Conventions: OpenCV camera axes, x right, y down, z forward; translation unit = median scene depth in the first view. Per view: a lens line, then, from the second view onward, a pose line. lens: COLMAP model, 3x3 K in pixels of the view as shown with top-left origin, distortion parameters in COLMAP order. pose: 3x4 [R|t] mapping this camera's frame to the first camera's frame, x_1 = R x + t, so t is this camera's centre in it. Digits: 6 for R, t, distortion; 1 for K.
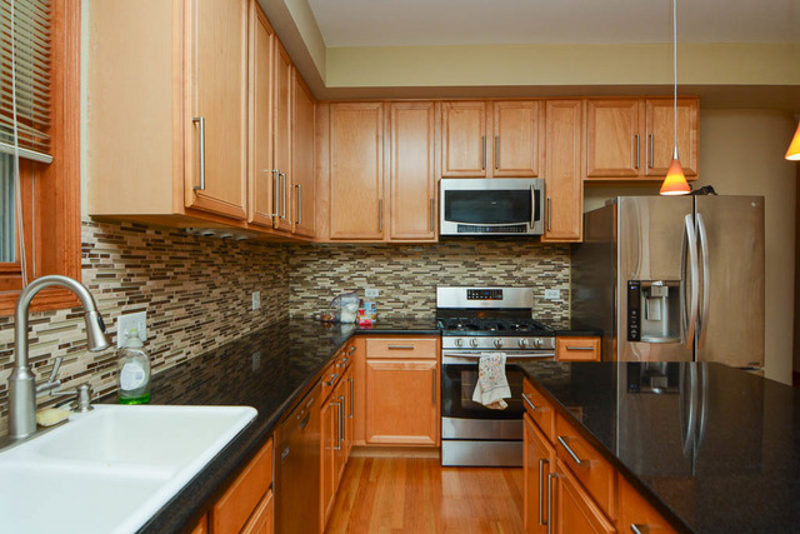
lens RADIAL K [[438.6, 0, 415.1], [0, 438.6, 272.6], [0, 0, 1]] dist [0.000500, -0.012656]
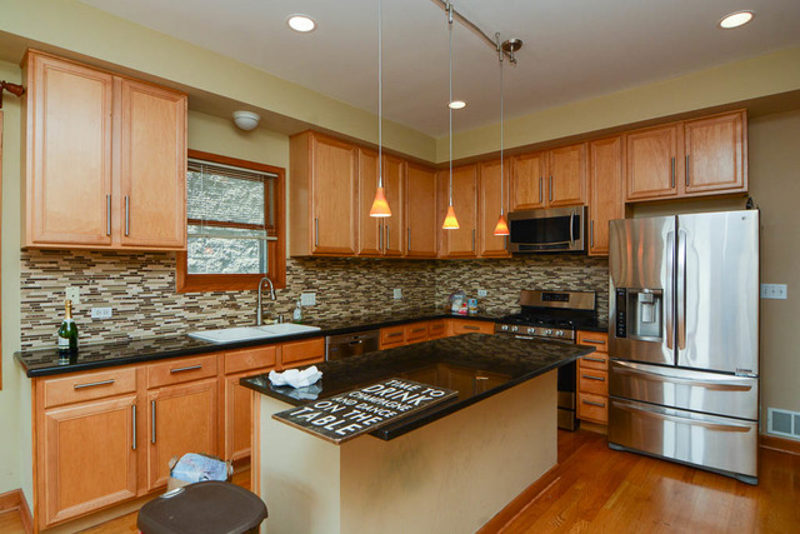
lens RADIAL K [[438.6, 0, 400.1], [0, 438.6, 270.2], [0, 0, 1]] dist [0.000500, -0.012656]
pose [[0.753002, 0.000624, -0.658018, 1.050644], [-0.012868, 0.999822, -0.013778, -0.008073], [0.657893, 0.018842, 0.752876, -0.417288]]
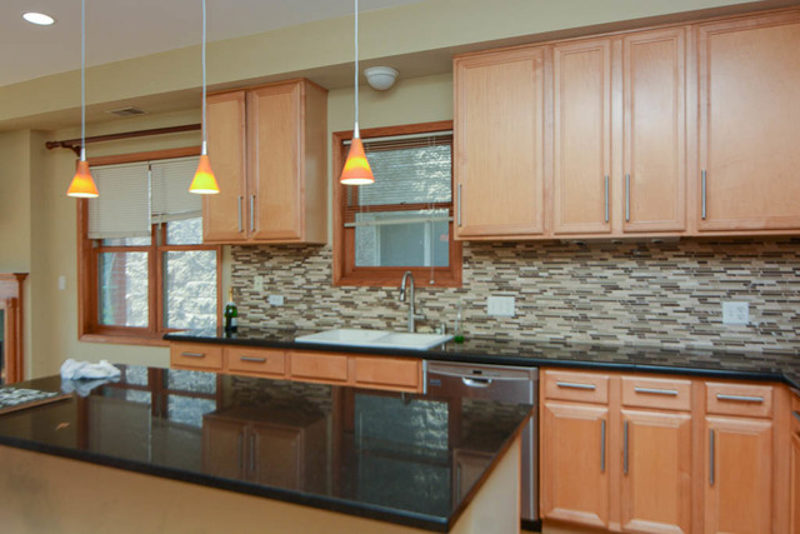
lens RADIAL K [[568.6, 0, 398.7], [0, 568.6, 270.9], [0, 0, 1]] dist [0.020289, -0.001738]
pose [[-0.396043, 0.012140, -0.918152, 1.114168], [-0.017631, 0.999628, 0.020822, -0.032374], [0.918063, 0.024434, -0.395682, 1.106817]]
